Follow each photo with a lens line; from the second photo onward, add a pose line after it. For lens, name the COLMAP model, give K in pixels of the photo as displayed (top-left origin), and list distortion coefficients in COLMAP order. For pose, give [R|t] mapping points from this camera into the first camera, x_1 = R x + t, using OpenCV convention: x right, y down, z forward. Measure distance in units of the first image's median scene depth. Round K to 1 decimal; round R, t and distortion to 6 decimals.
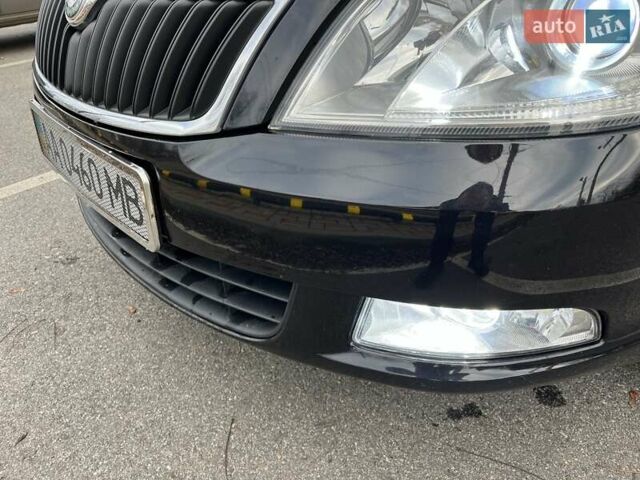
lens RADIAL K [[472.9, 0, 320.0], [0, 472.9, 240.0], [0, 0, 1]] dist [0.020112, -0.002210]
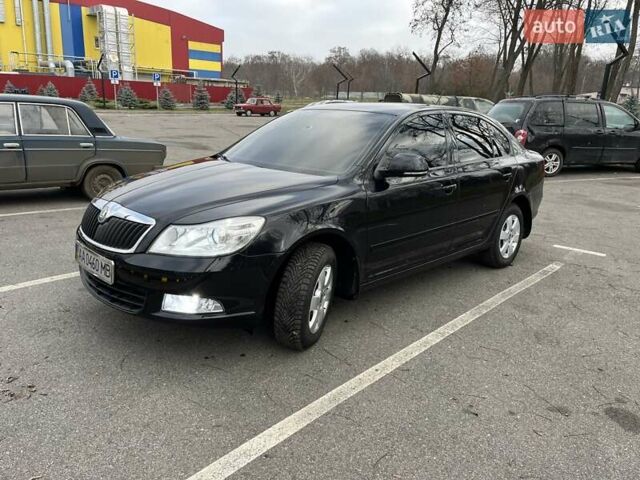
lens RADIAL K [[472.9, 0, 320.0], [0, 472.9, 240.0], [0, 0, 1]] dist [0.020112, -0.002210]
pose [[0.994315, 0.082901, 0.066822, 0.962603], [-0.057476, 0.946156, -0.318568, 0.769741], [-0.089634, 0.312917, 0.945542, -2.674940]]
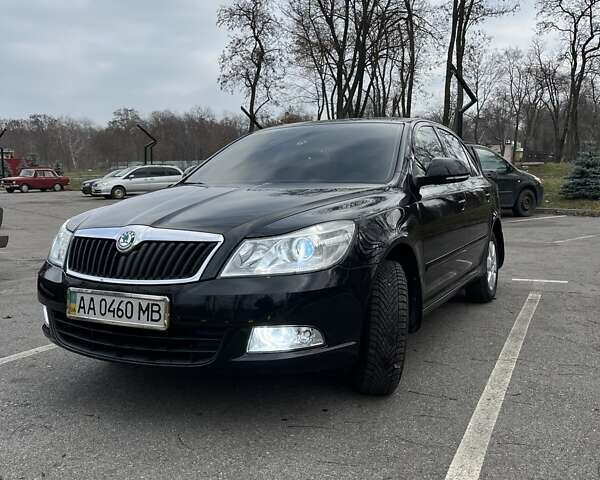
lens RADIAL K [[590.9, 0, 300.0], [0, 590.9, 240.0], [0, 0, 1]] dist [0.022882, 0.004349]
pose [[0.938767, 0.015834, 0.344190, -0.788836], [0.152155, 0.877213, -0.455353, 1.195692], [-0.309138, 0.479840, 0.821089, -2.147981]]
